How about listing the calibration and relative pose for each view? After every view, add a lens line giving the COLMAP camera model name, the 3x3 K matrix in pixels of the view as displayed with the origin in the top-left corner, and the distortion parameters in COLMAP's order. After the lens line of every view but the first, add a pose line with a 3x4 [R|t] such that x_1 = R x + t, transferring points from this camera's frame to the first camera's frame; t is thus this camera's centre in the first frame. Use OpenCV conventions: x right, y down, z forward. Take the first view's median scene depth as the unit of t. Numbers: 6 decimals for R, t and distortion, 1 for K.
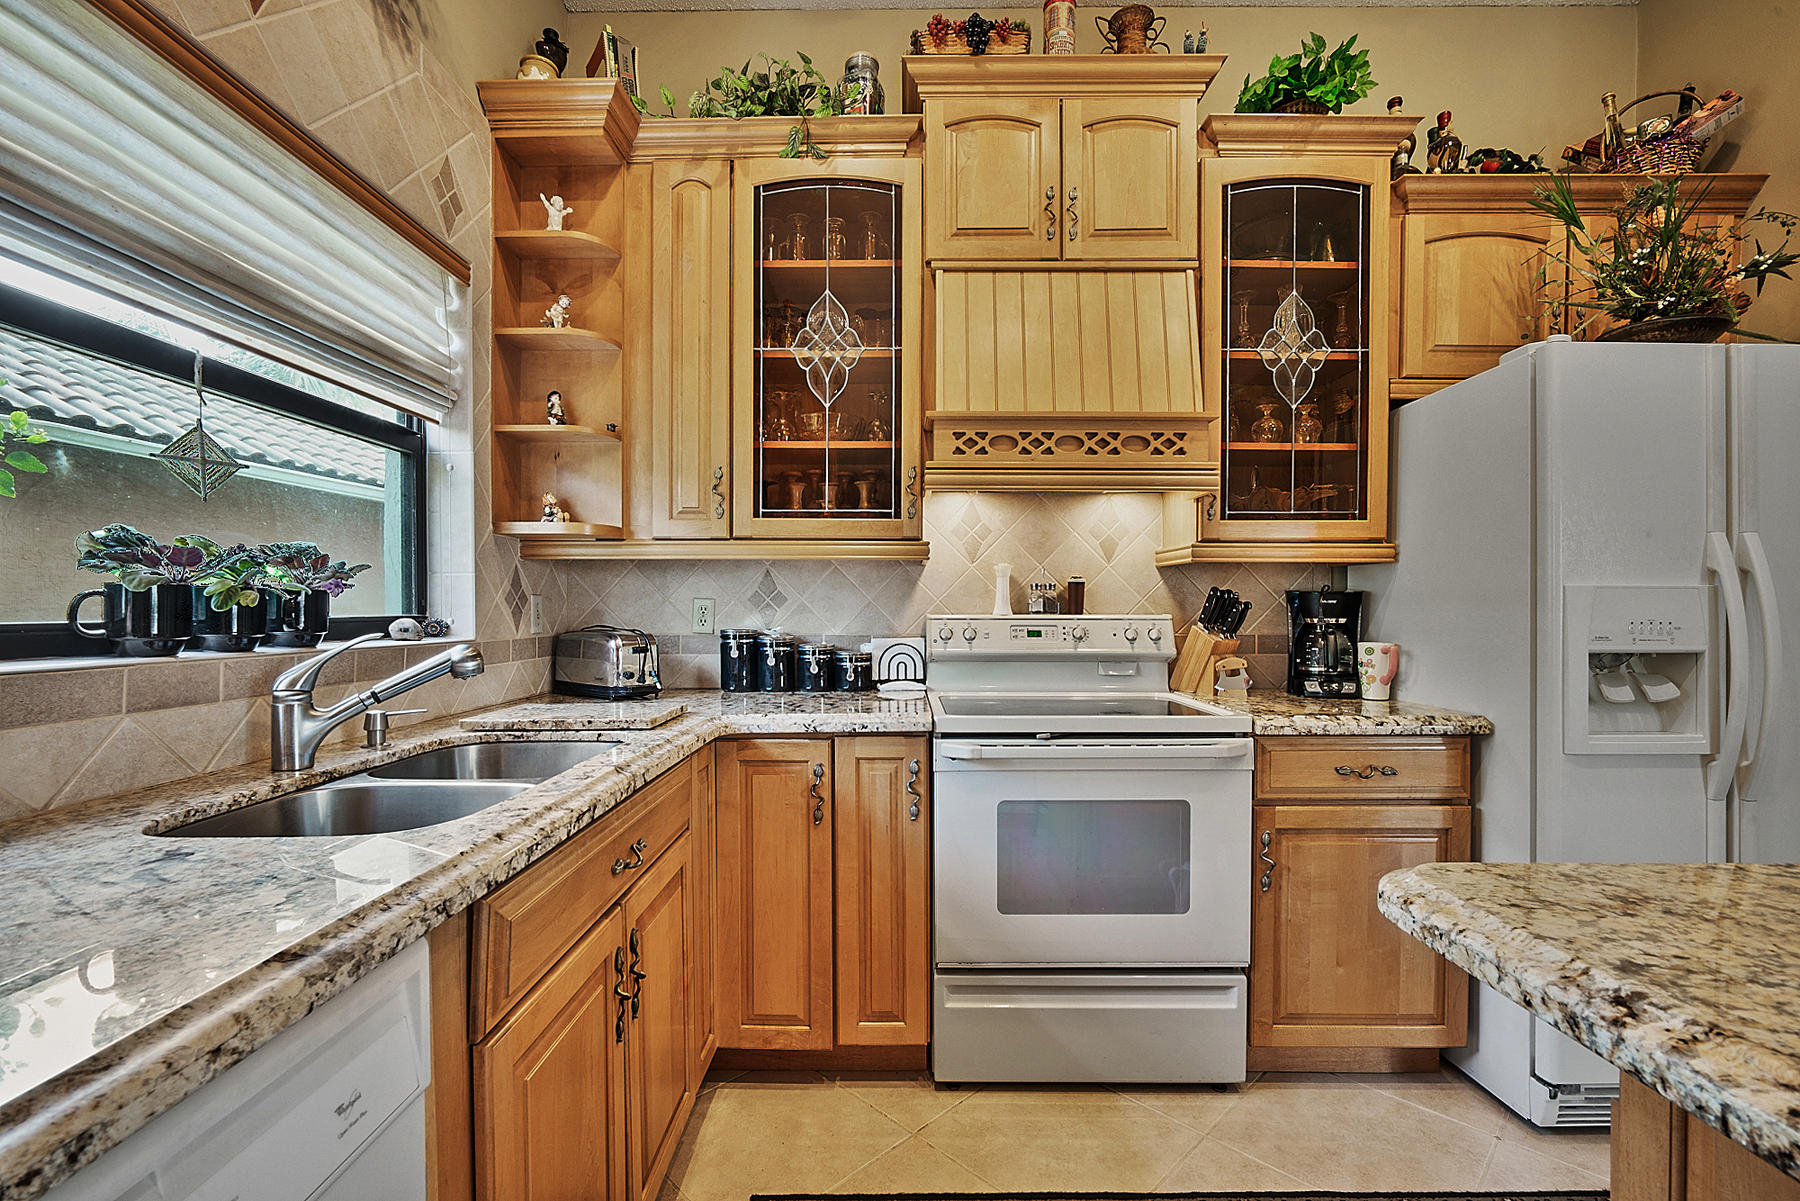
lens RADIAL K [[757.2, 0, 896.5], [0, 757.2, 613.7], [0, 0, 1]] dist [-0.028339, 0.000046]
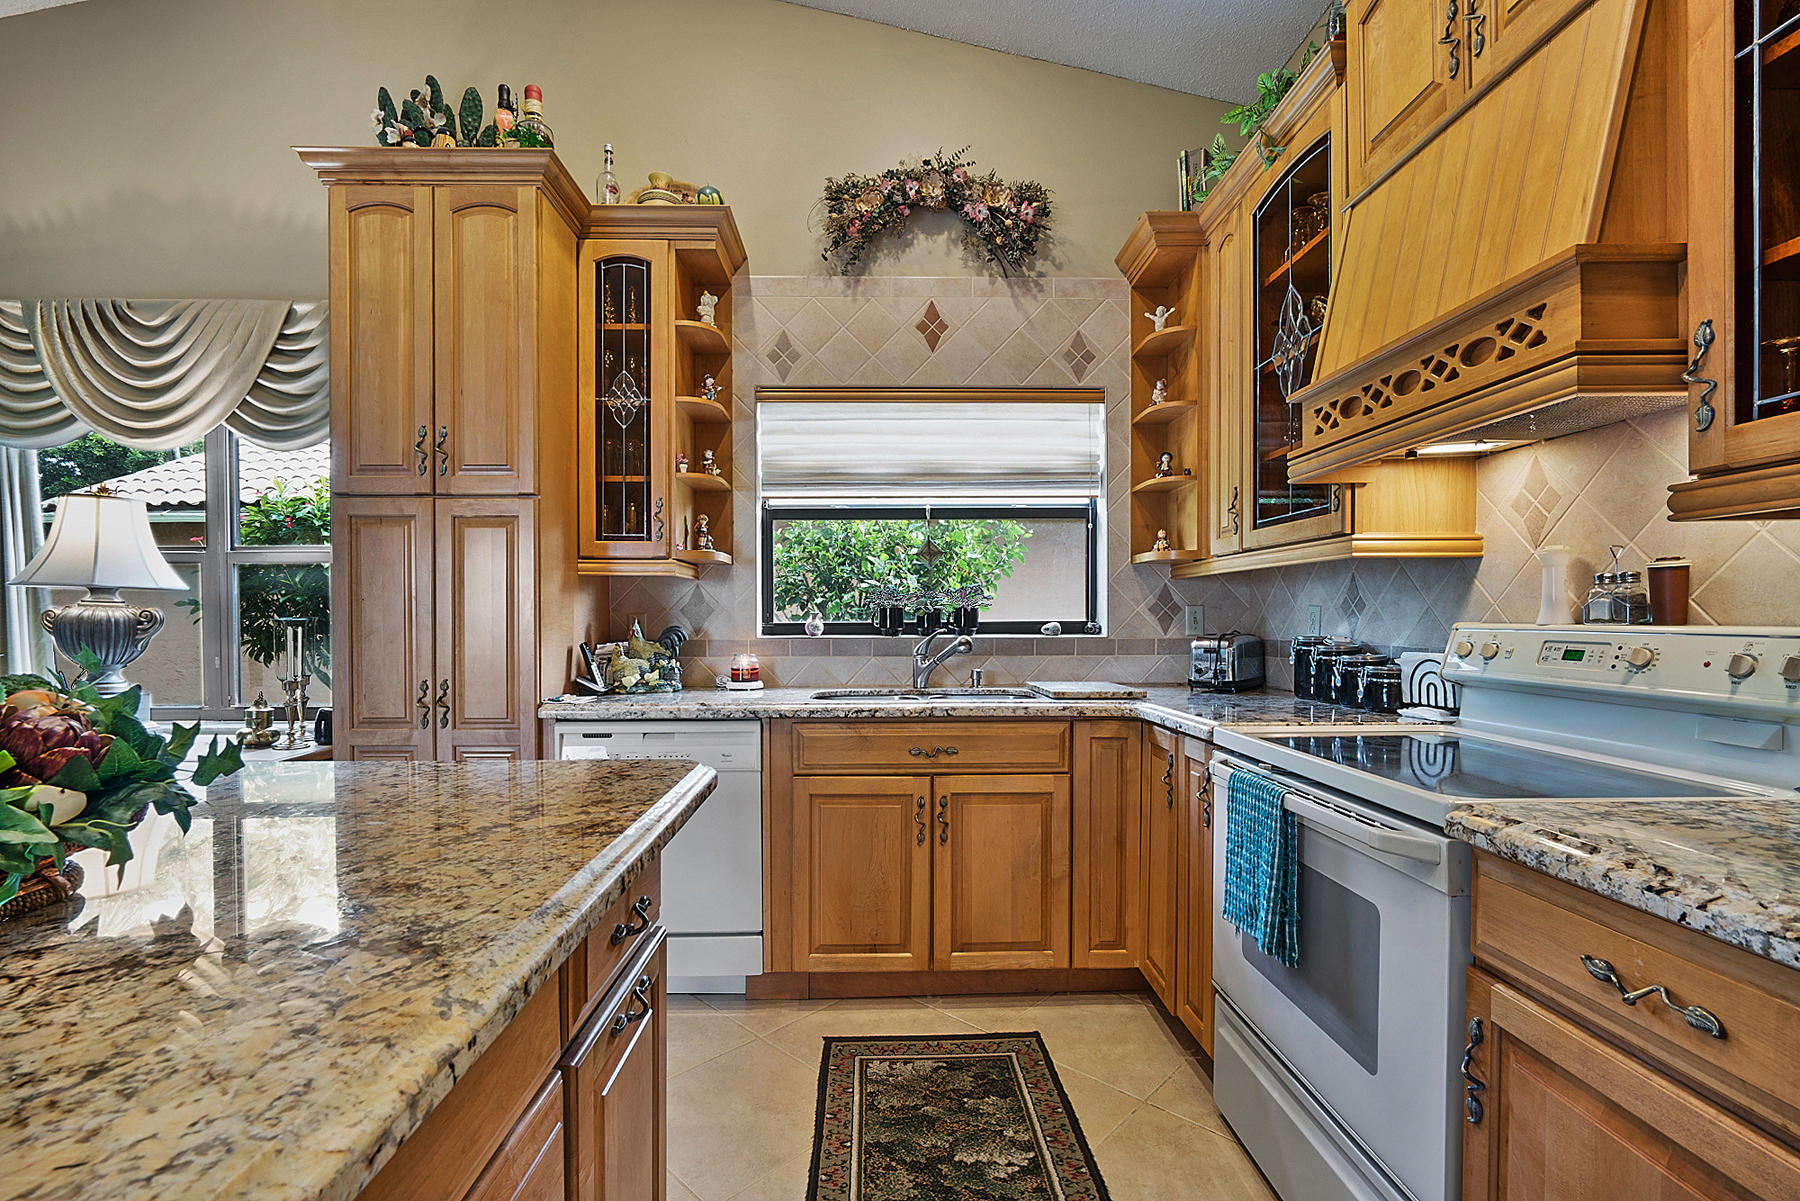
lens RADIAL K [[784.4, 0, 894.9], [0, 784.4, 607.9], [0, 0, 1]] dist [-0.015434, 0.000168]
pose [[0.038378, -0.012063, -0.999190, 0.887196], [-0.003976, 0.999917, -0.012224, -0.002496], [0.999255, 0.004442, 0.038327, 0.462850]]
